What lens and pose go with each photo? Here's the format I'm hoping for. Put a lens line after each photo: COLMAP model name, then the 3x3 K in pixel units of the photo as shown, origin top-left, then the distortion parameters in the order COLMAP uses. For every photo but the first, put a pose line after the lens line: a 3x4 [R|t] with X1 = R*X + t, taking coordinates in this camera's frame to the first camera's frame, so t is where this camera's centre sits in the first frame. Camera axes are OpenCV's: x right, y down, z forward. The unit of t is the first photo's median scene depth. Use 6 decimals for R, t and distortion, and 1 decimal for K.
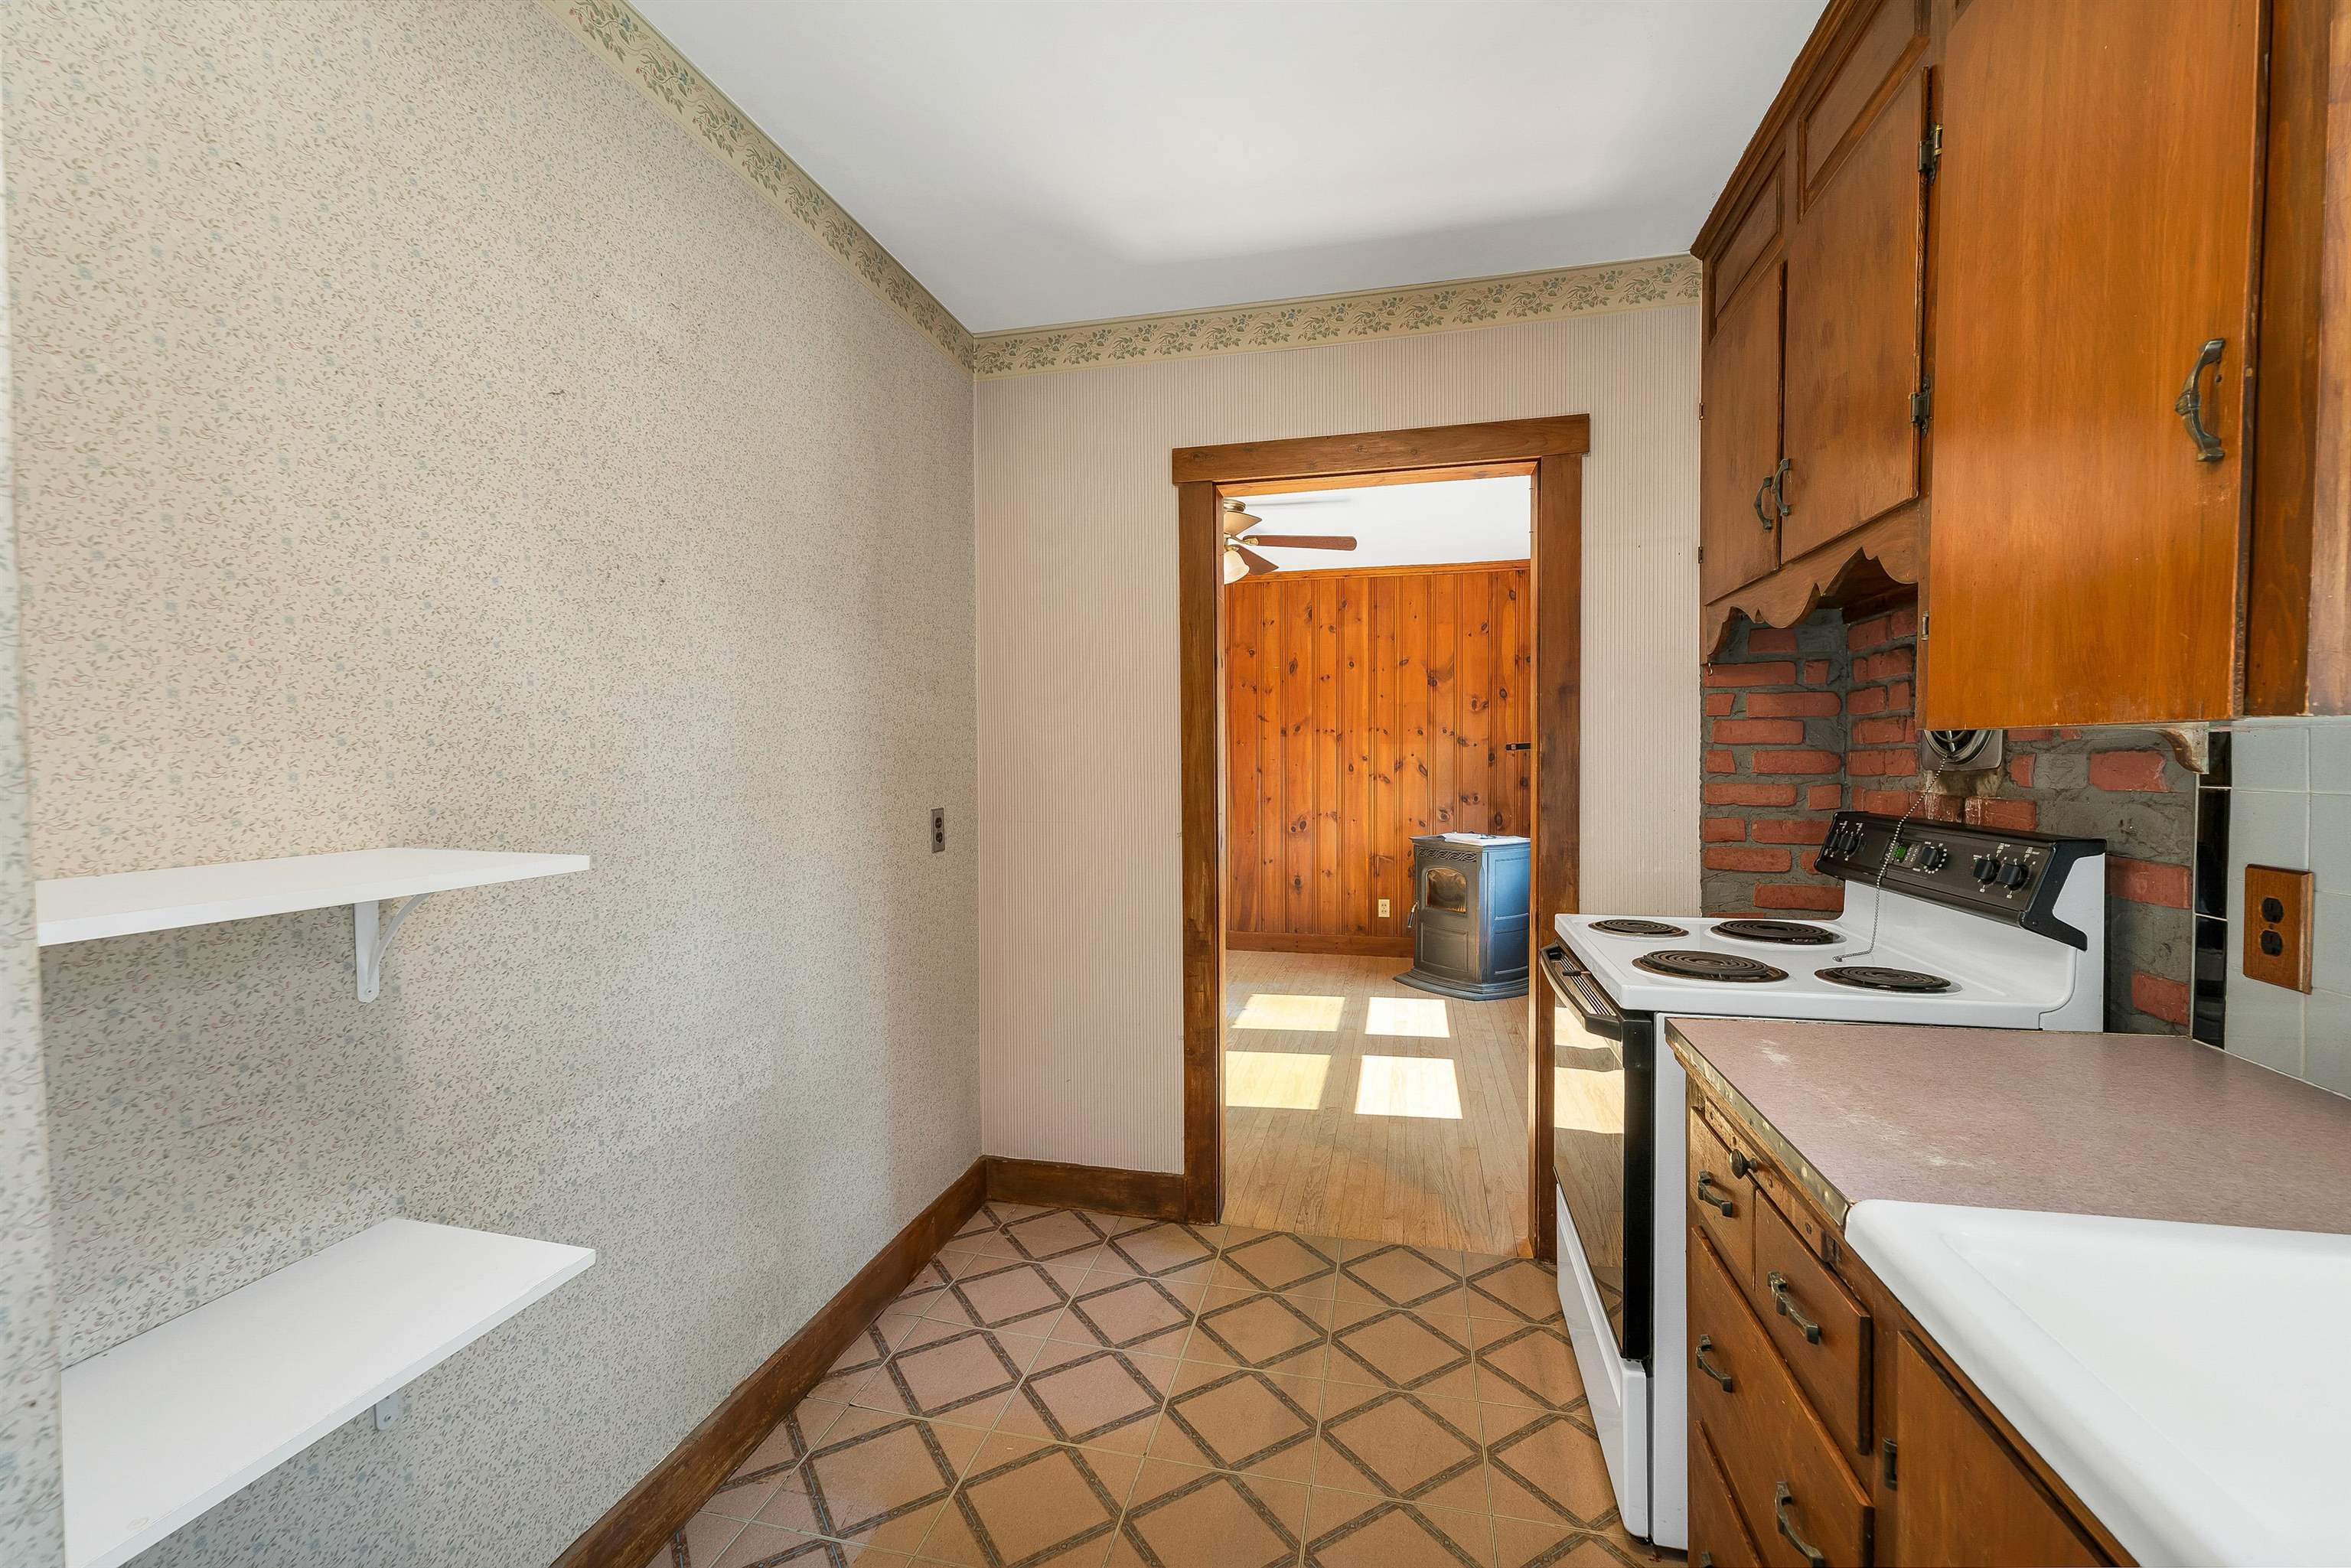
lens RADIAL K [[984.8, 0, 1171.0], [0, 984.8, 789.5], [0, 0, 1]] dist [0.003925, 0.000123]
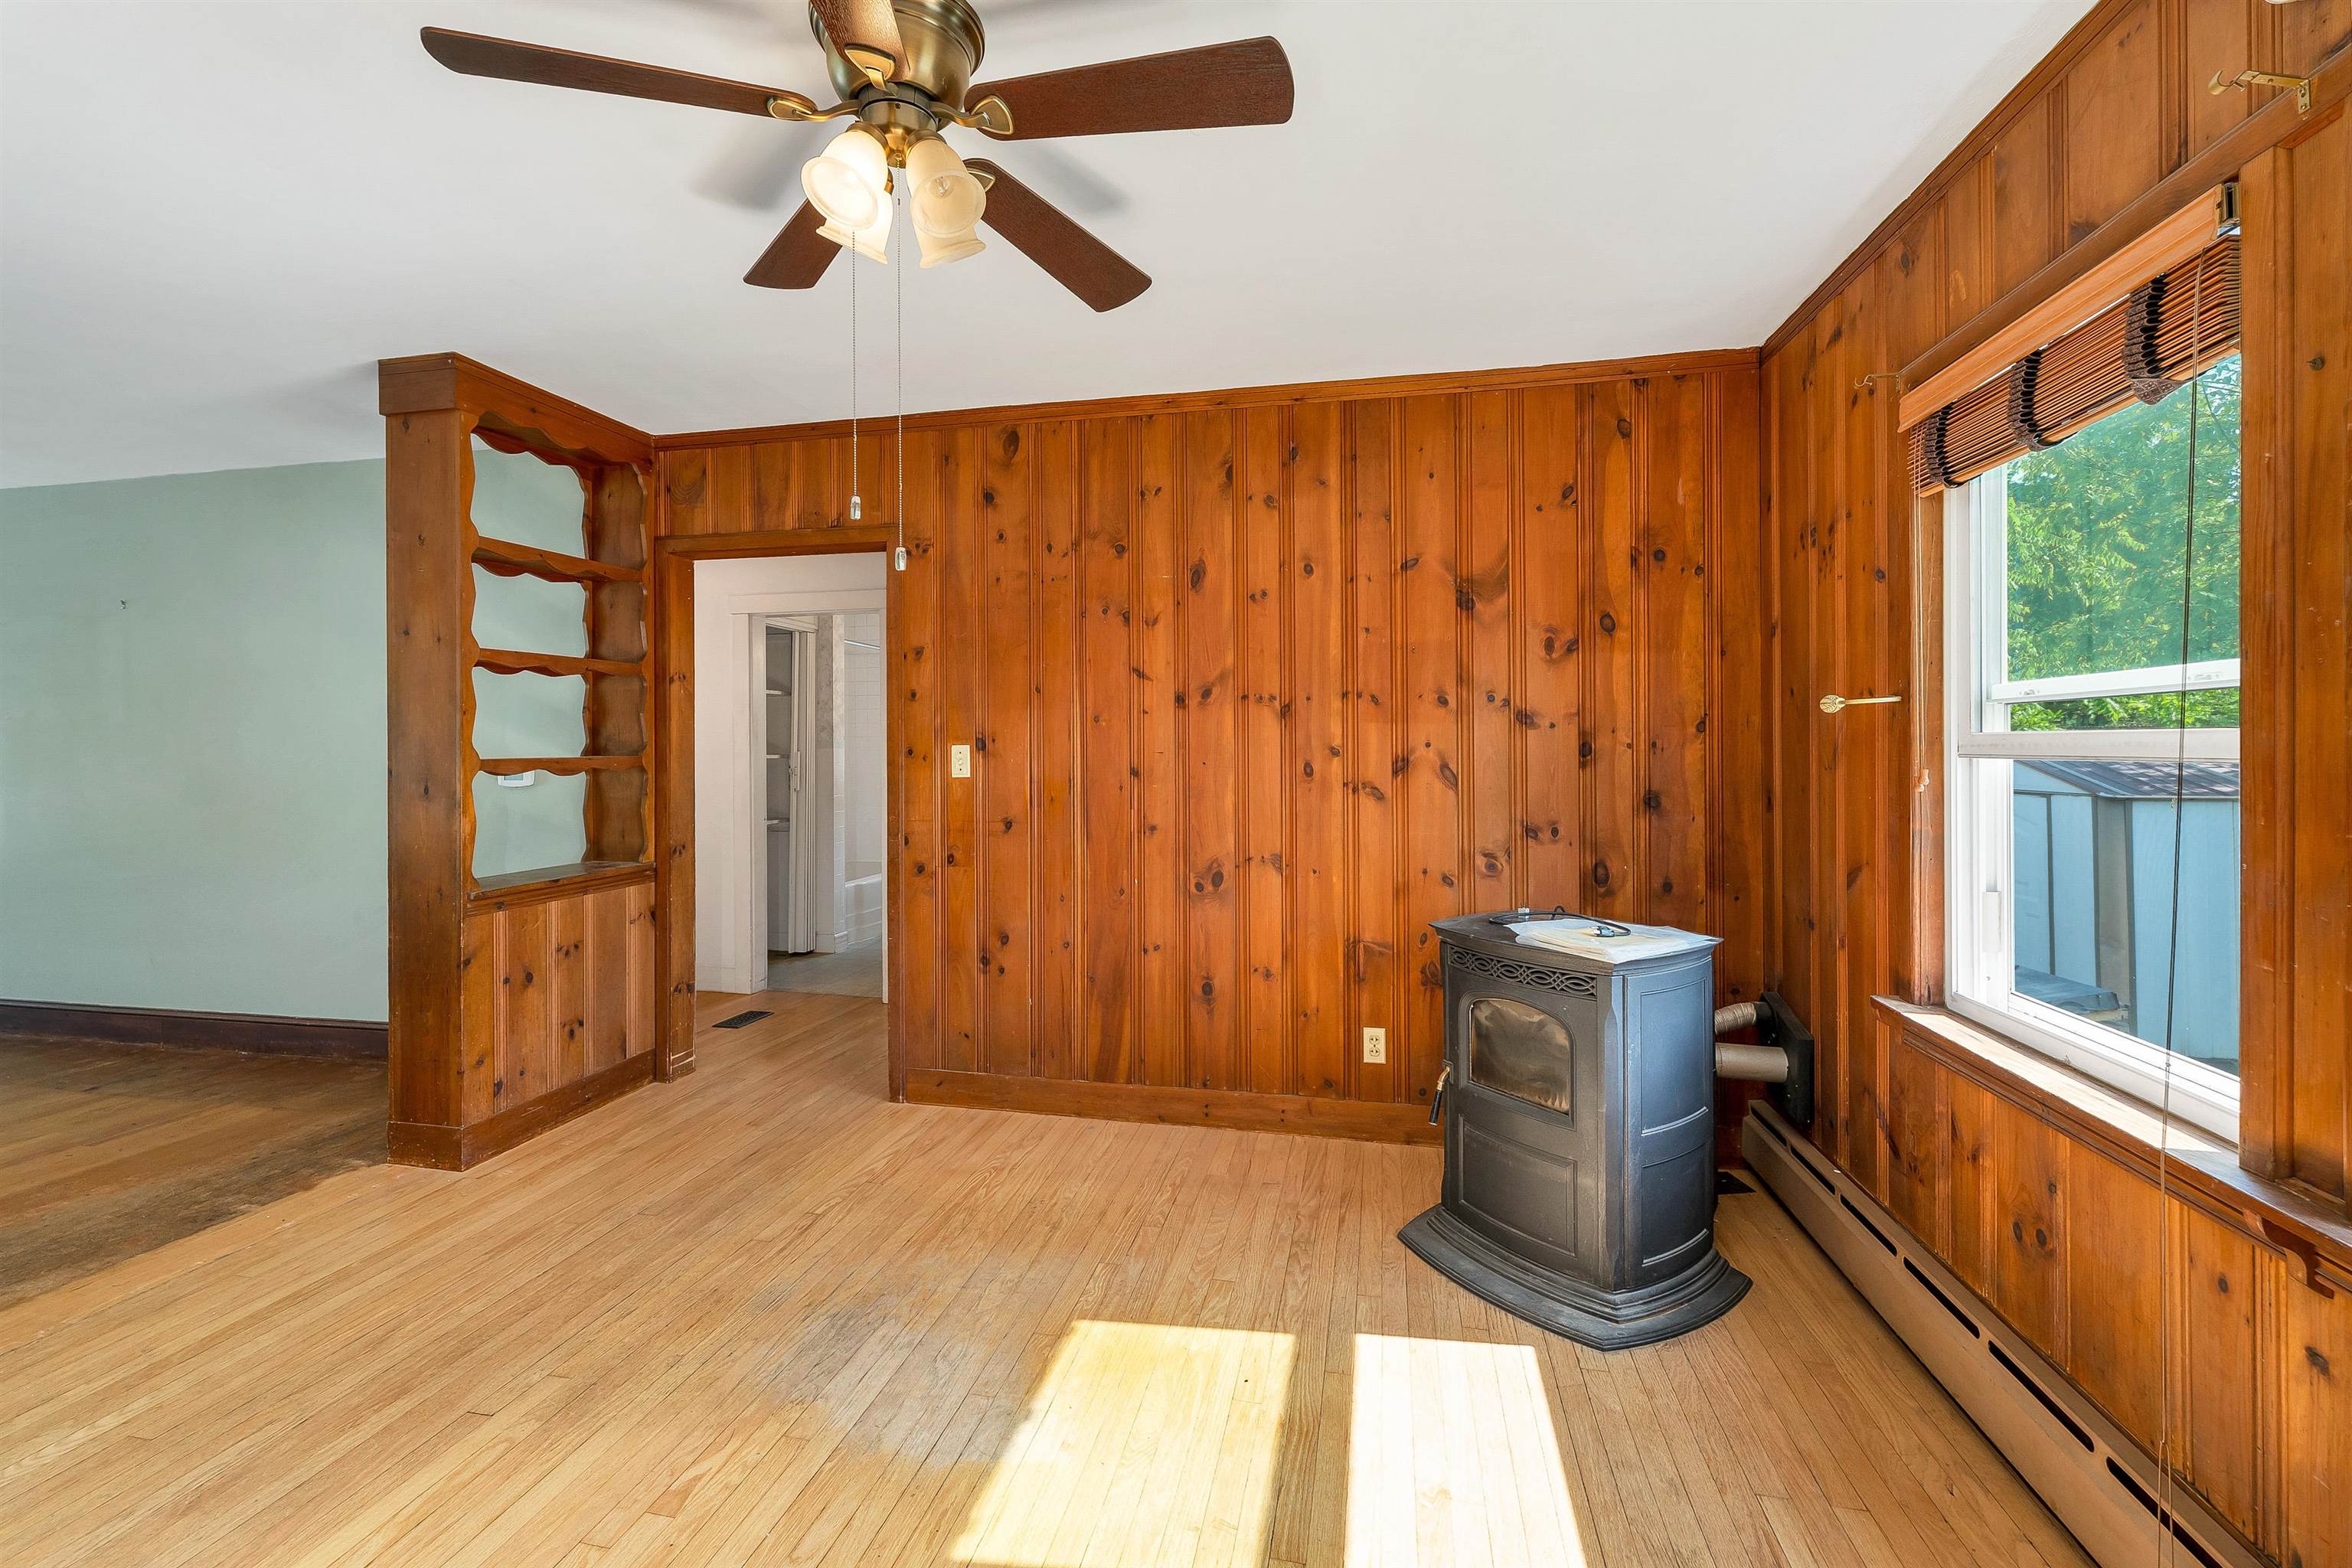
lens RADIAL K [[1005.0, 0, 1166.6], [0, 1005.0, 743.5], [0, 0, 1]] dist [0.000217, -0.000094]
pose [[0.999623, 0.001608, 0.027391, 0.245344], [-0.000748, 0.999507, -0.031392, -0.049527], [-0.027428, 0.031360, 0.999132, 1.240042]]
